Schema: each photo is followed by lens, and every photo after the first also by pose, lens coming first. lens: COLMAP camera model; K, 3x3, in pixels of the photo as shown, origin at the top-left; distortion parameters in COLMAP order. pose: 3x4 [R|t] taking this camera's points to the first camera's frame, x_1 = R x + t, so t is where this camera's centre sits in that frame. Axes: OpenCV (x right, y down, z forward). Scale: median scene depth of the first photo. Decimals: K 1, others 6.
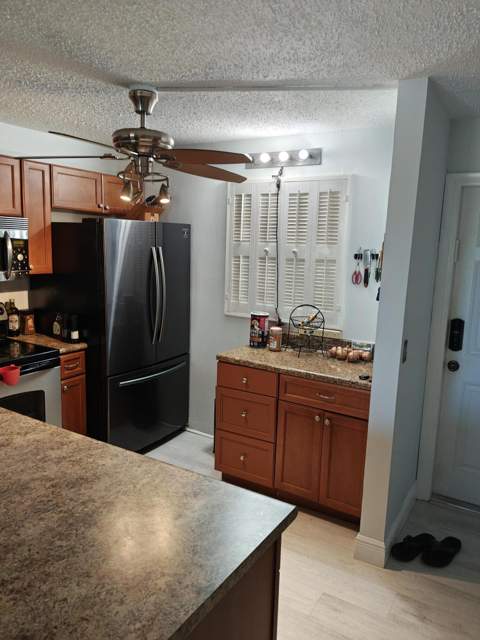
lens RADIAL K [[477.8, 0, 251.1], [0, 477.8, 320.2], [0, 0, 1]] dist [0.048446, -0.069732]
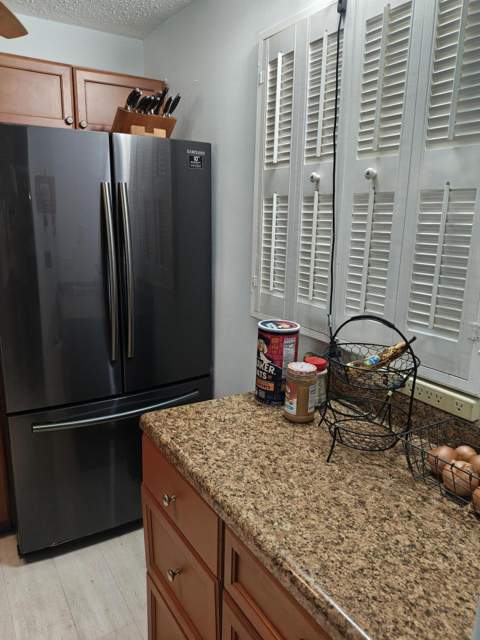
lens RADIAL K [[467.1, 0, 240.0], [0, 467.1, 320.0], [0, 0, 1]] dist [0.000923, -0.002572]
pose [[0.885335, 0.084946, -0.457127, 0.193740], [-0.058614, 0.995716, 0.071511, -0.050341], [0.461243, -0.036517, 0.886522, 0.656113]]
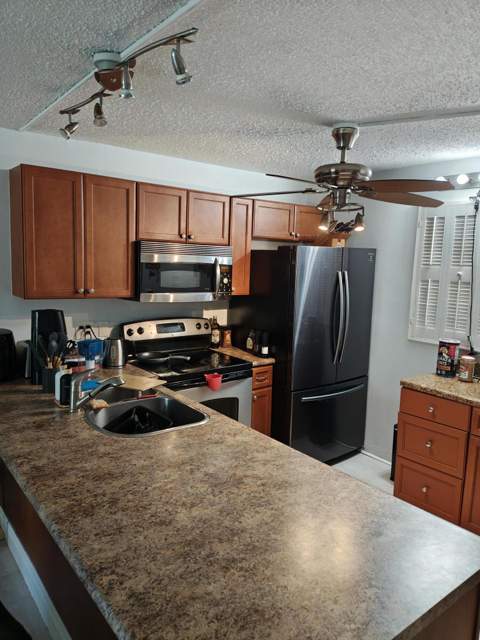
lens RADIAL K [[470.1, 0, 240.0], [0, 470.1, 320.0], [0, 0, 1]] dist [0.071553, -0.108119]
pose [[0.931186, 0.040779, -0.362257, -0.031611], [-0.055415, 0.998010, -0.030100, -0.003663], [0.360308, 0.048104, 0.931592, -0.037143]]
